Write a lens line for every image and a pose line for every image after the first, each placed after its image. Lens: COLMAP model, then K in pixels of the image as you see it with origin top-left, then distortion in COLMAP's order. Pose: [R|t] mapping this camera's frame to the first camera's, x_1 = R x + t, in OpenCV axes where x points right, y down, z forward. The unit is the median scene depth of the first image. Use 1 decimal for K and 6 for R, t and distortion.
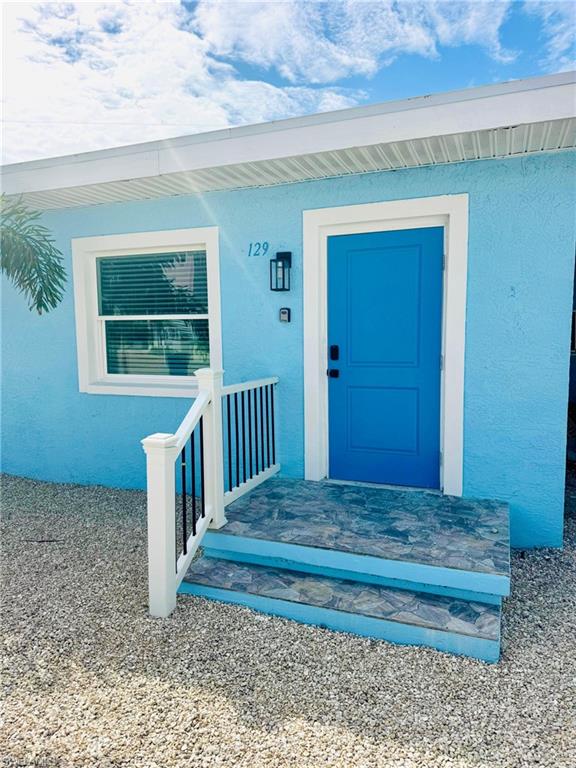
lens RADIAL K [[517.0, 0, 287.9], [0, 517.0, 384.6], [0, 0, 1]] dist [0.026343, -0.000929]
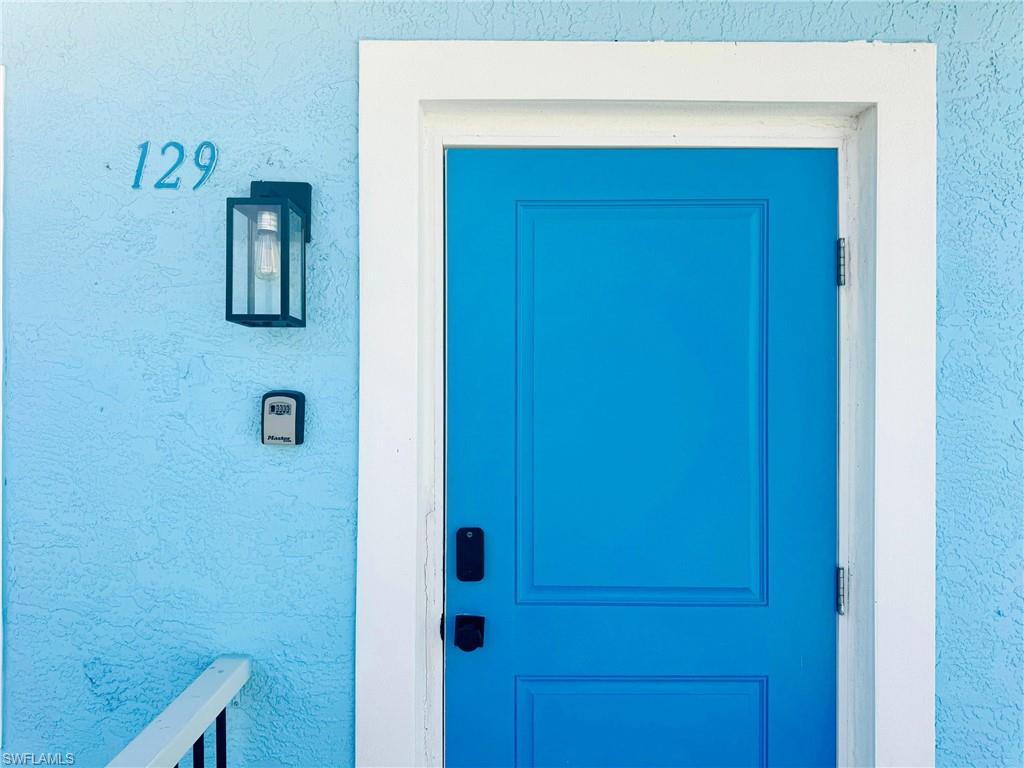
lens RADIAL K [[689.3, 0, 516.5], [0, 689.3, 385.6], [0, 0, 1]] dist [0.026343, -0.000929]
pose [[0.925909, 0.020398, 0.377196, -0.028471], [0.020013, 0.994490, -0.102905, -0.113567], [-0.377216, 0.102830, 0.920399, 0.641703]]
